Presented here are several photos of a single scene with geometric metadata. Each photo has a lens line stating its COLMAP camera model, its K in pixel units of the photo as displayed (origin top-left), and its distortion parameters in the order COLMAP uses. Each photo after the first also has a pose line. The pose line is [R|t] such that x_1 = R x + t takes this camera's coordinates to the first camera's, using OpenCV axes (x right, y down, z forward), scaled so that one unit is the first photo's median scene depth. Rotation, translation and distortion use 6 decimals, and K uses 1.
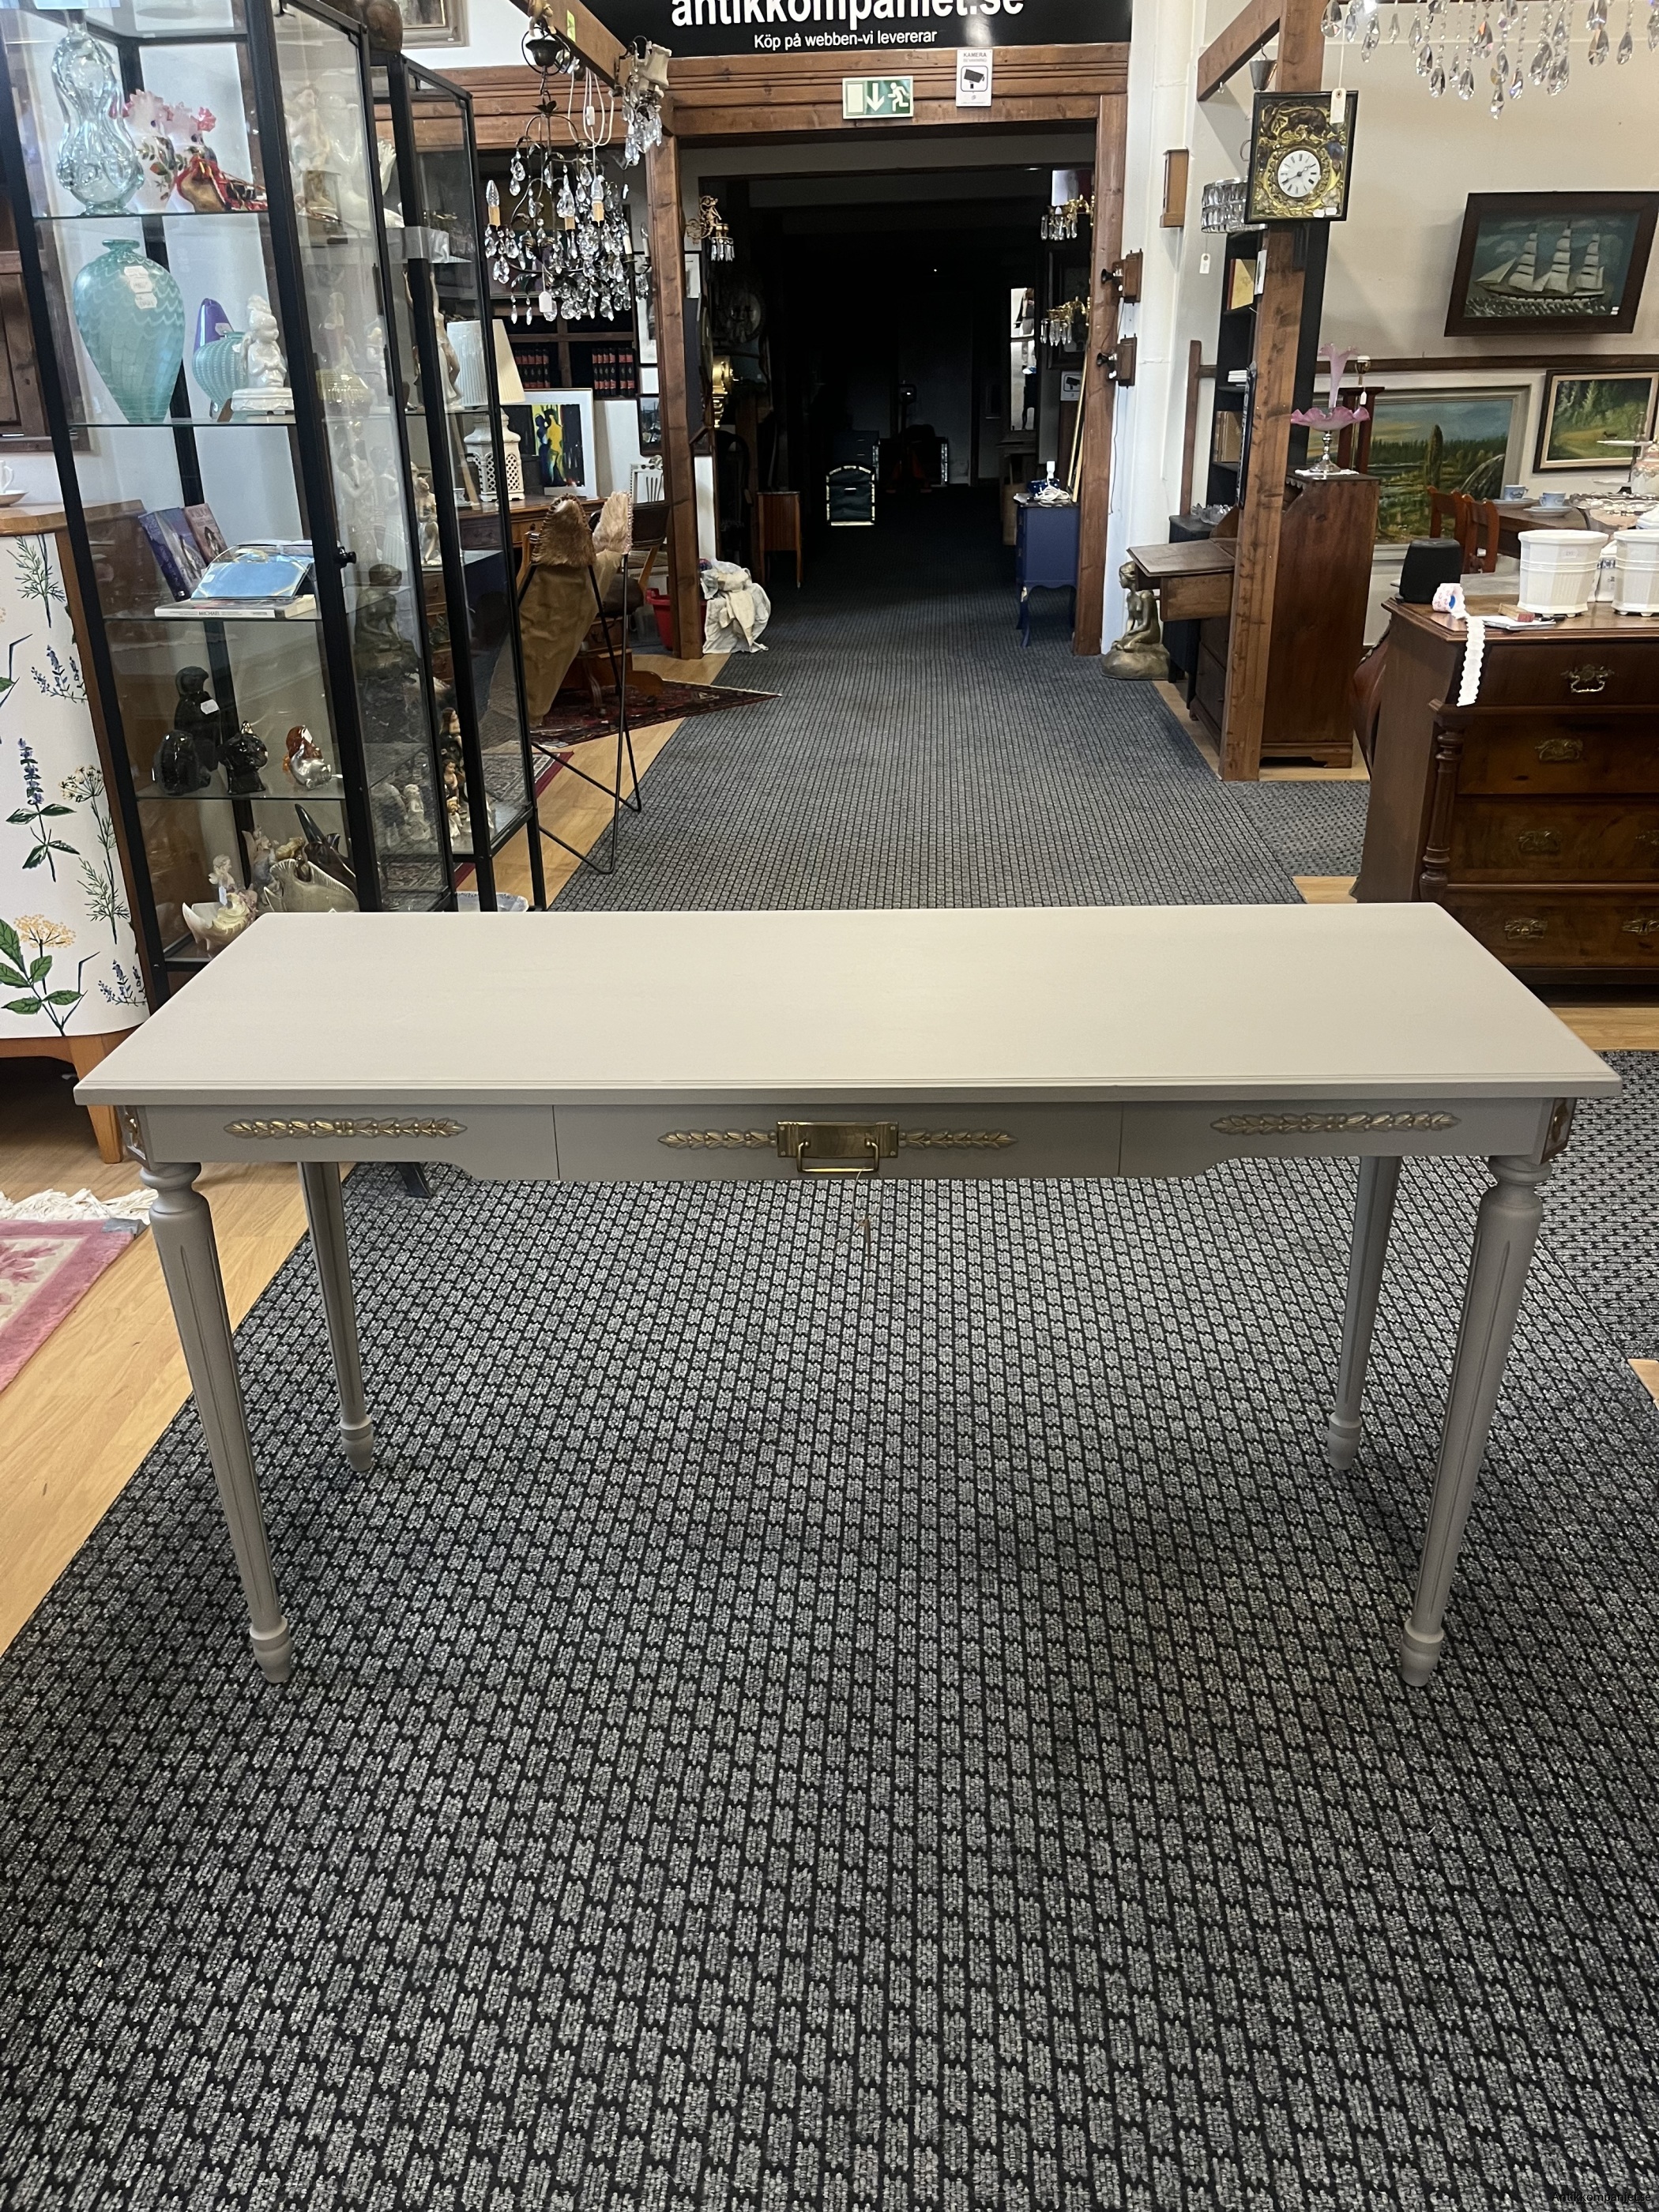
lens RADIAL K [[1690.9, 0, 825.1], [0, 1690.9, 1103.1], [0, 0, 1]] dist [0.057401, -0.093978]
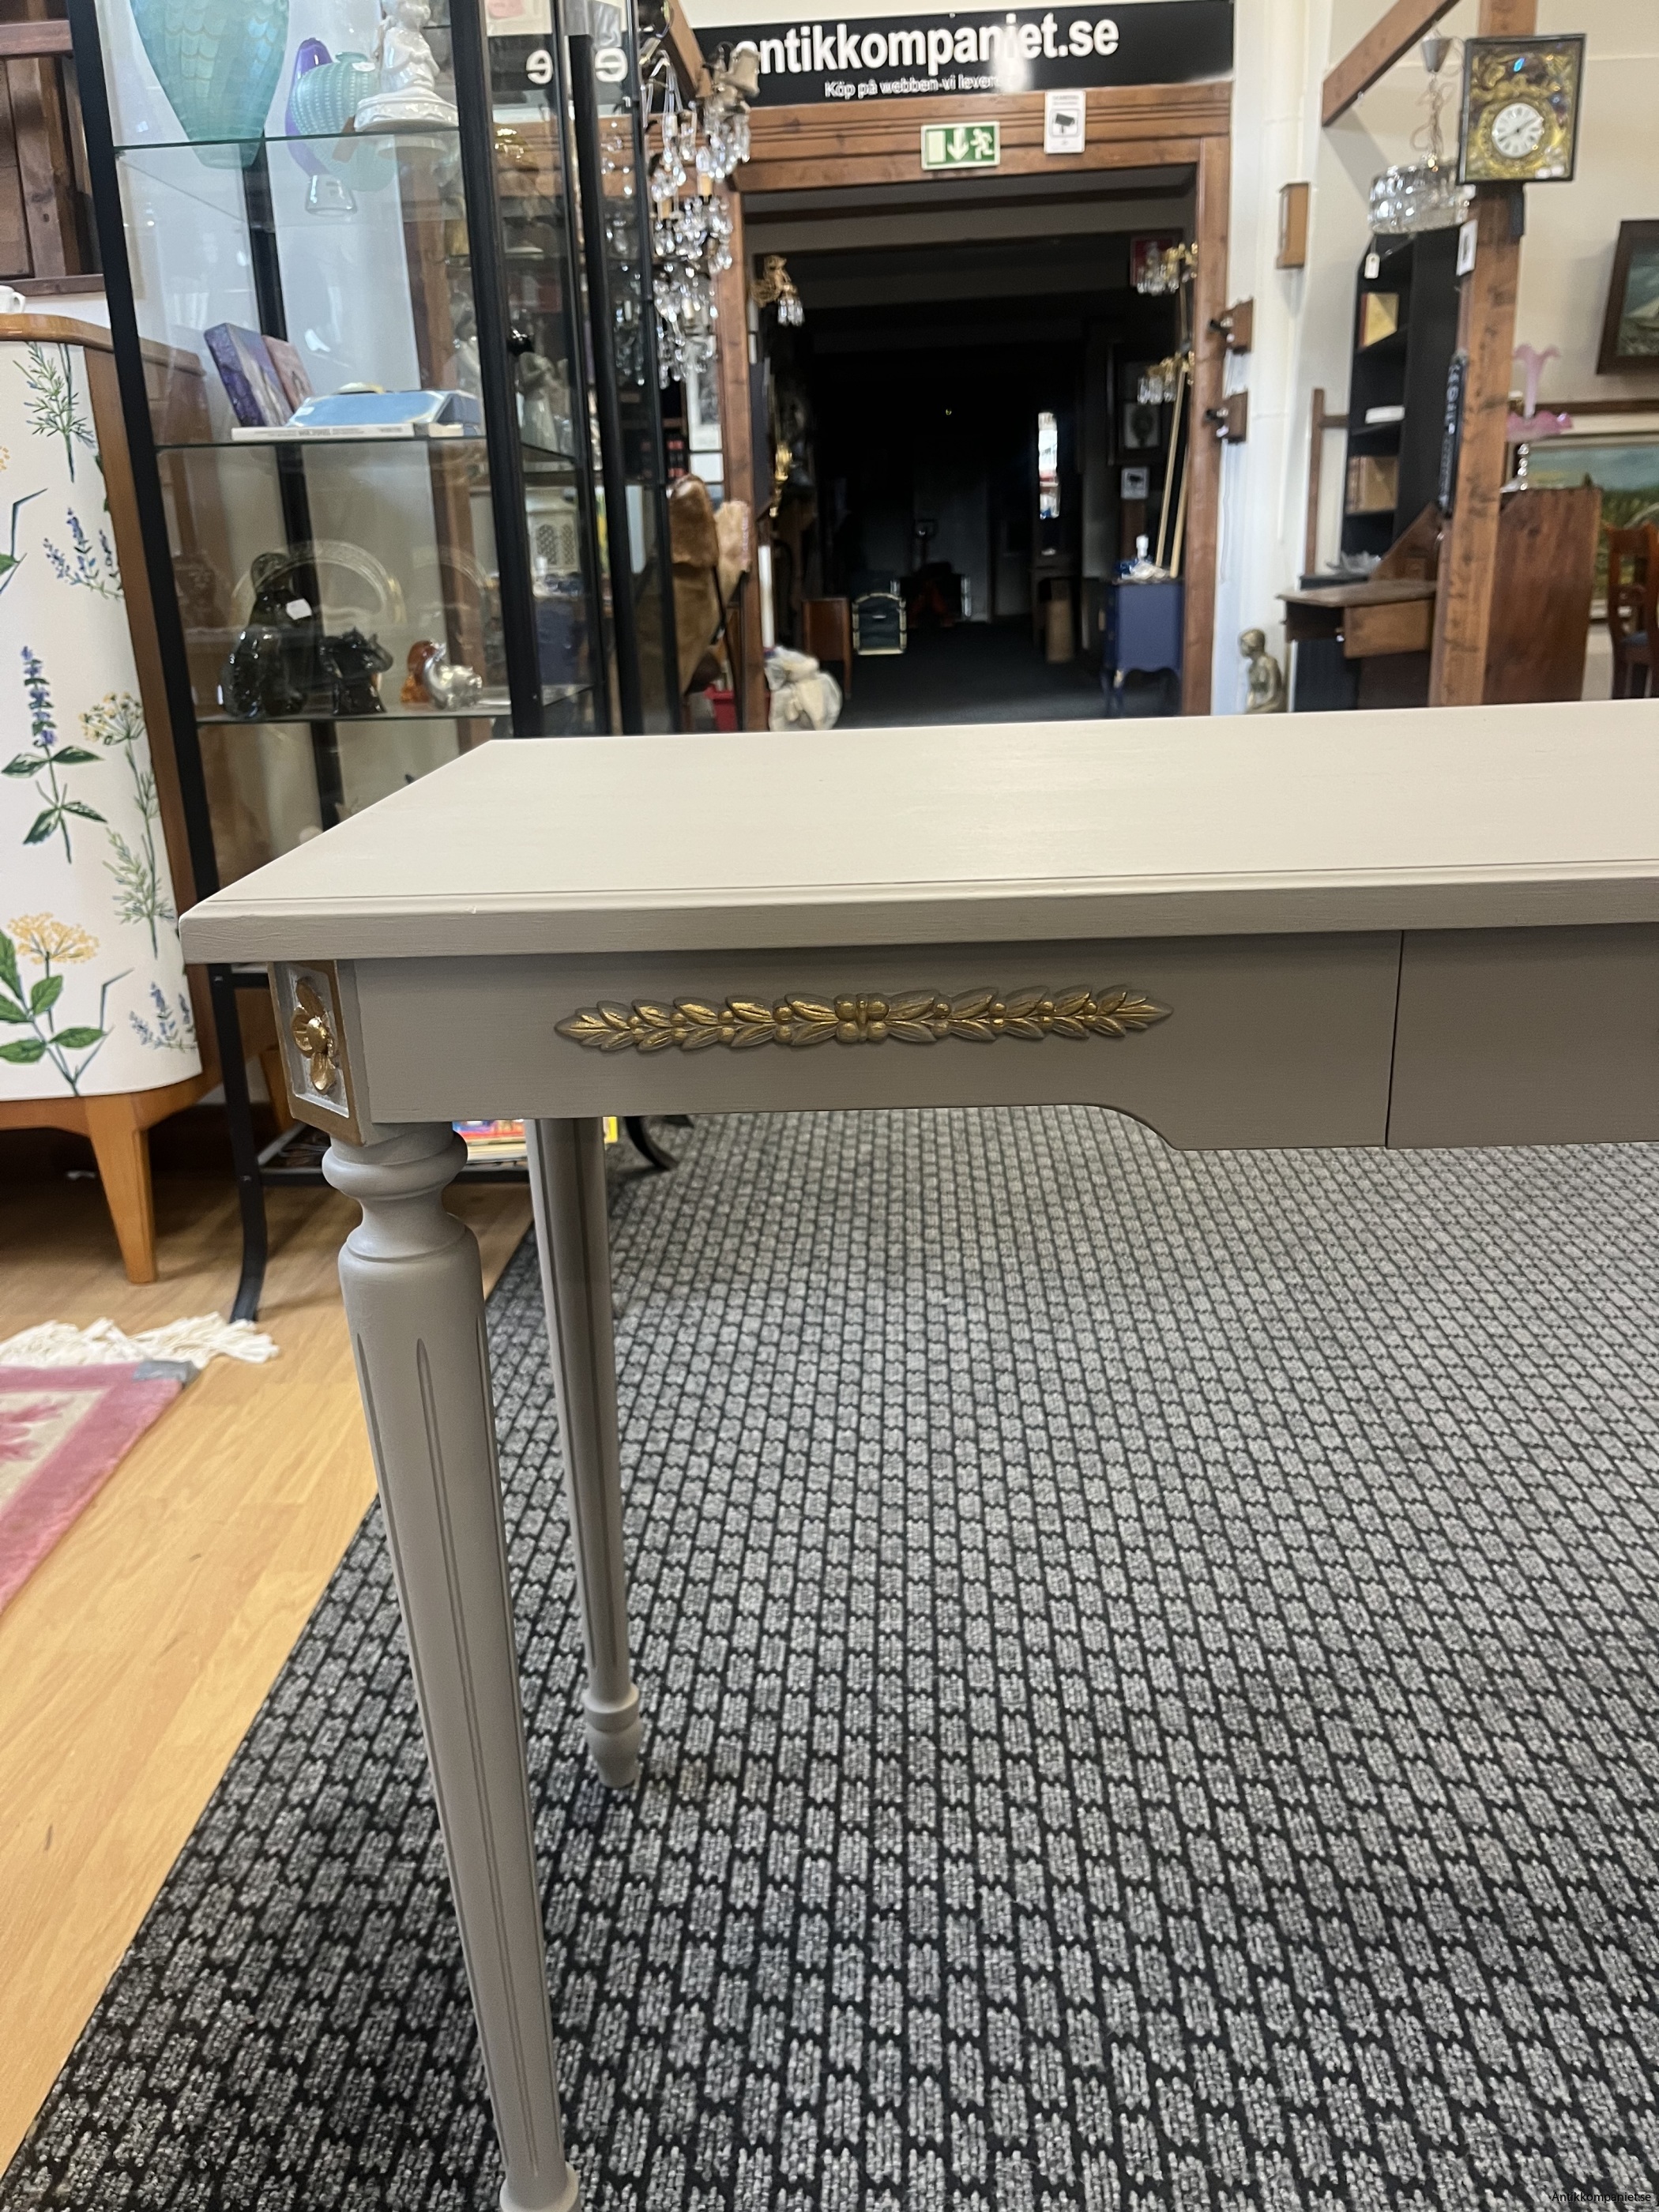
lens RADIAL K [[1701.6, 0, 829.5], [0, 1701.6, 1106.0], [0, 0, 1]] dist [0.061146, -0.111929]
pose [[0.999723, -0.021891, 0.008662, -0.159038], [0.022606, 0.995355, -0.093579, 0.038246], [-0.006574, 0.093748, 0.995574, 0.329952]]
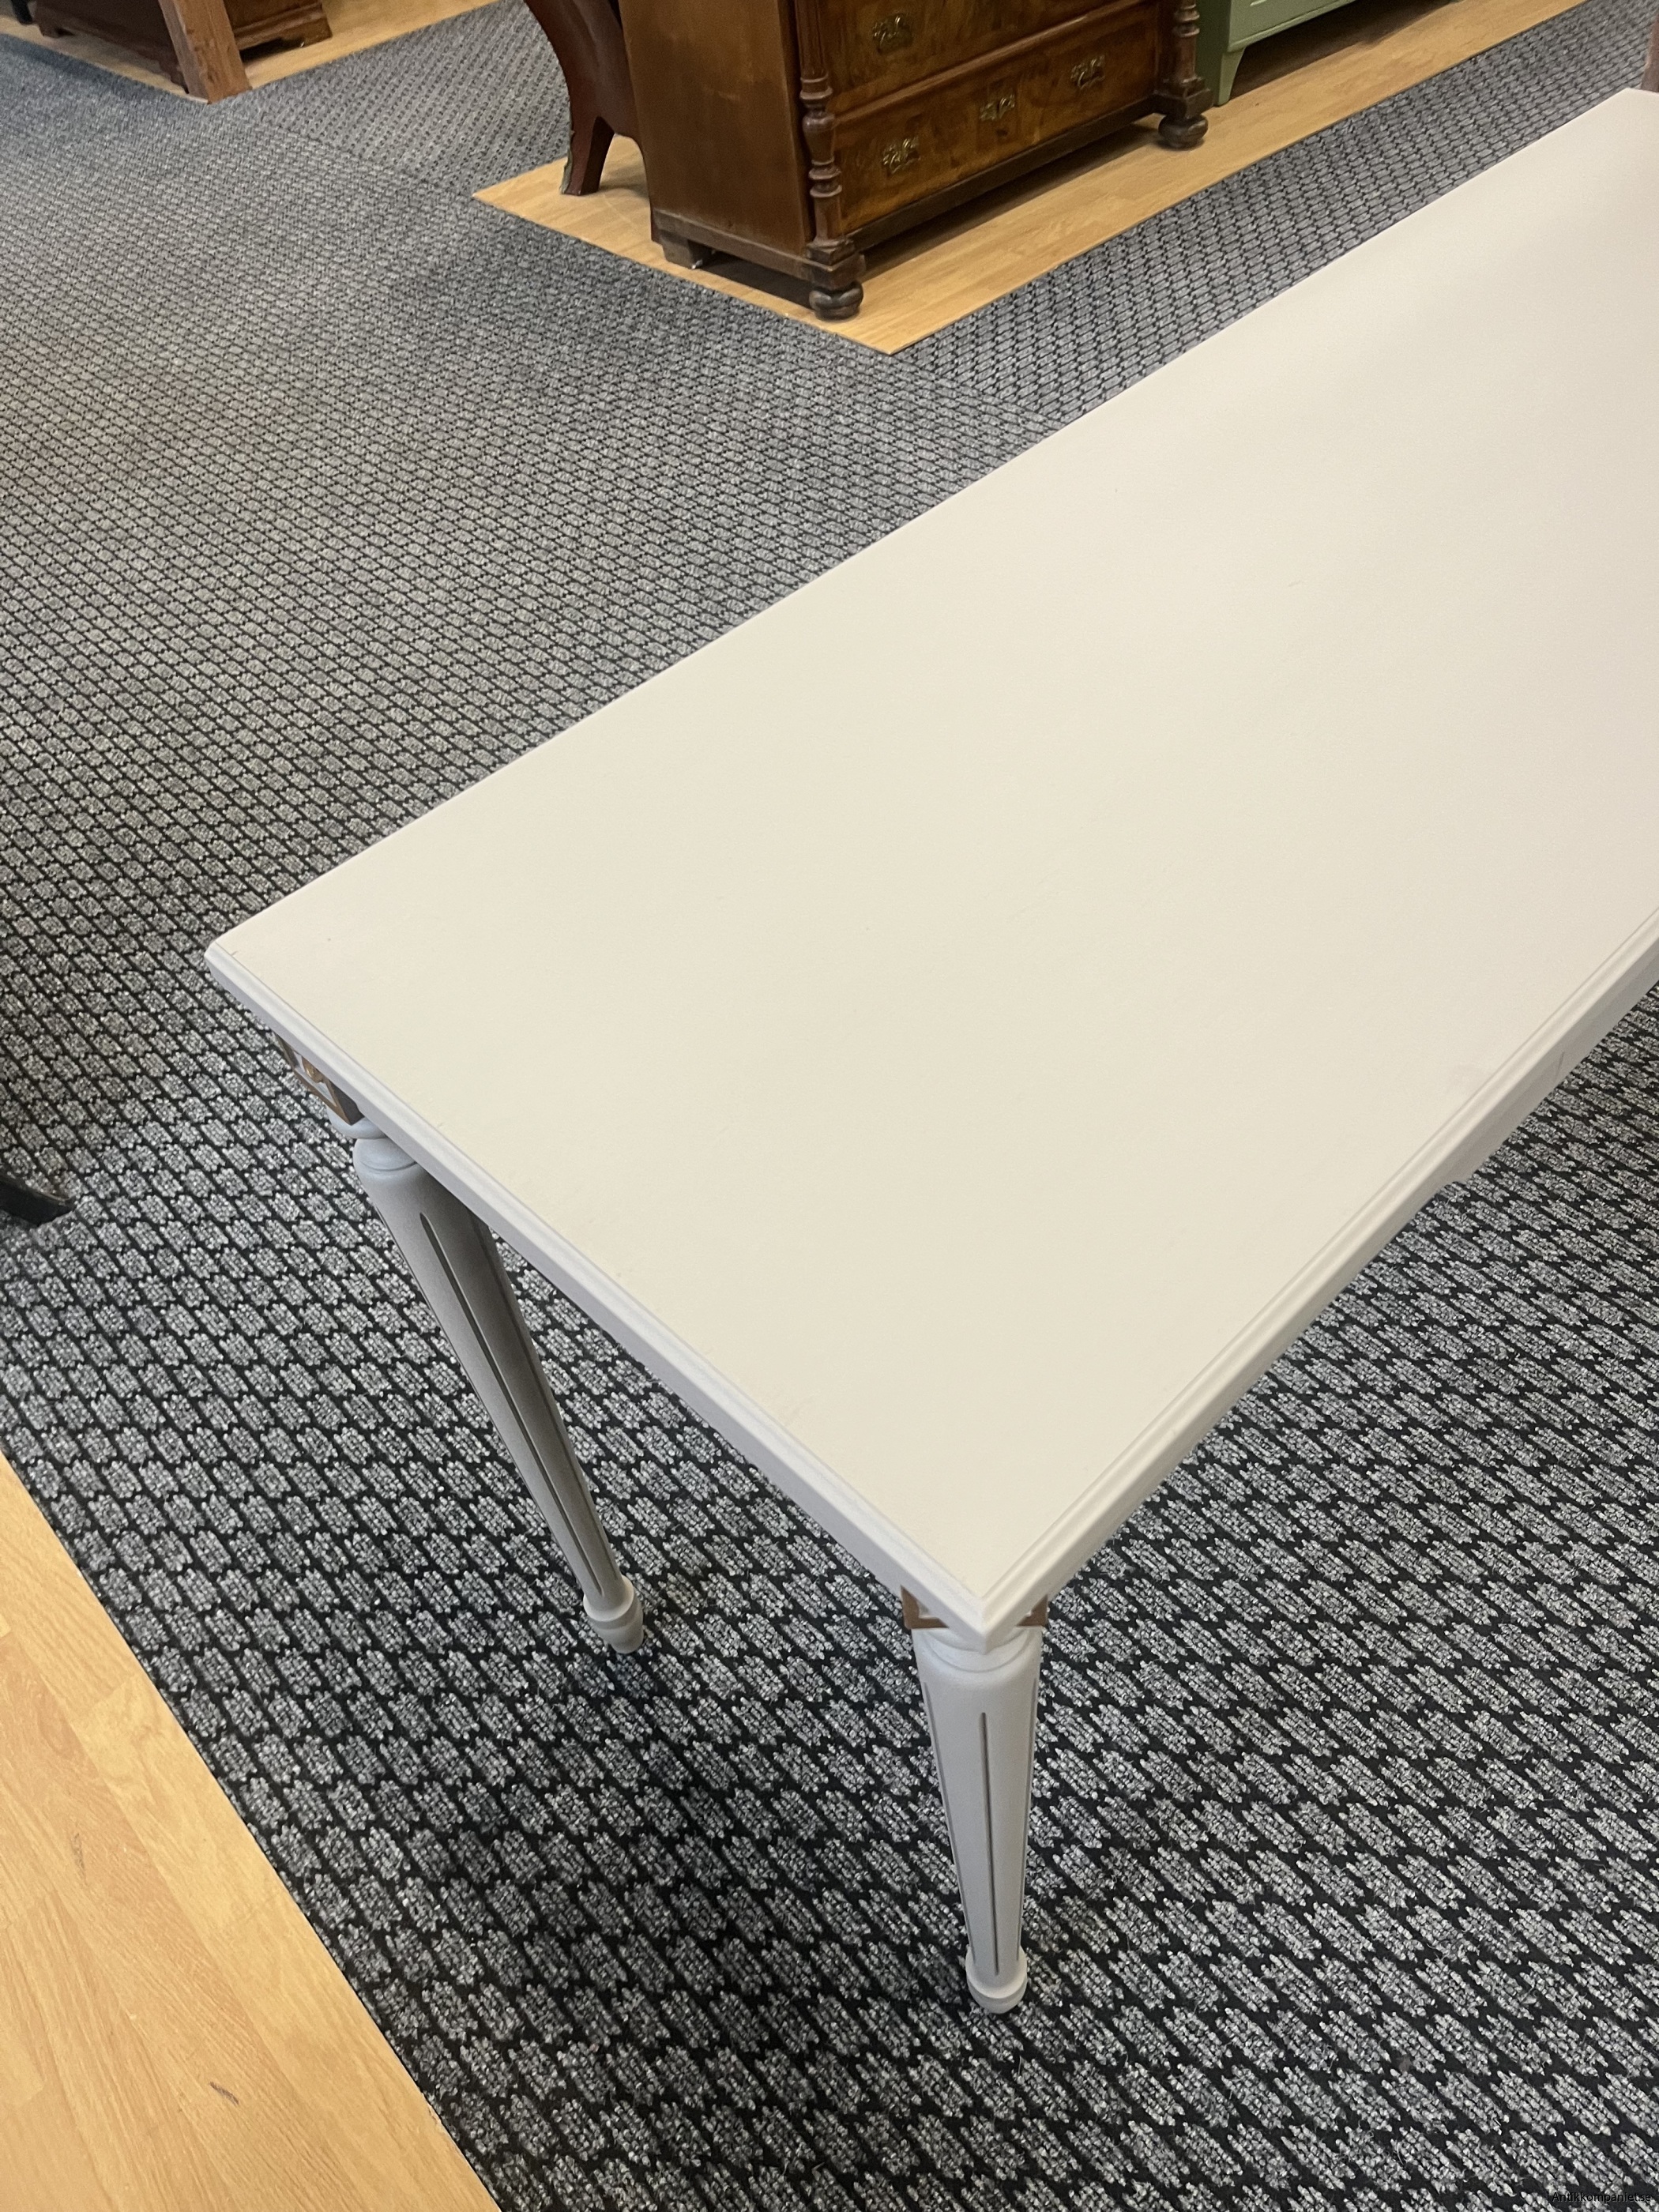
lens RADIAL K [[1636.4, 0, 873.3], [0, 1636.4, 1107.3], [0, 0, 1]] dist [0.048675, -0.078828]
pose [[0.687480, -0.572913, 0.446254, -0.286046], [0.362749, 0.803265, 0.472418, -0.145956], [-0.629114, -0.162900, 0.760052, 0.411656]]
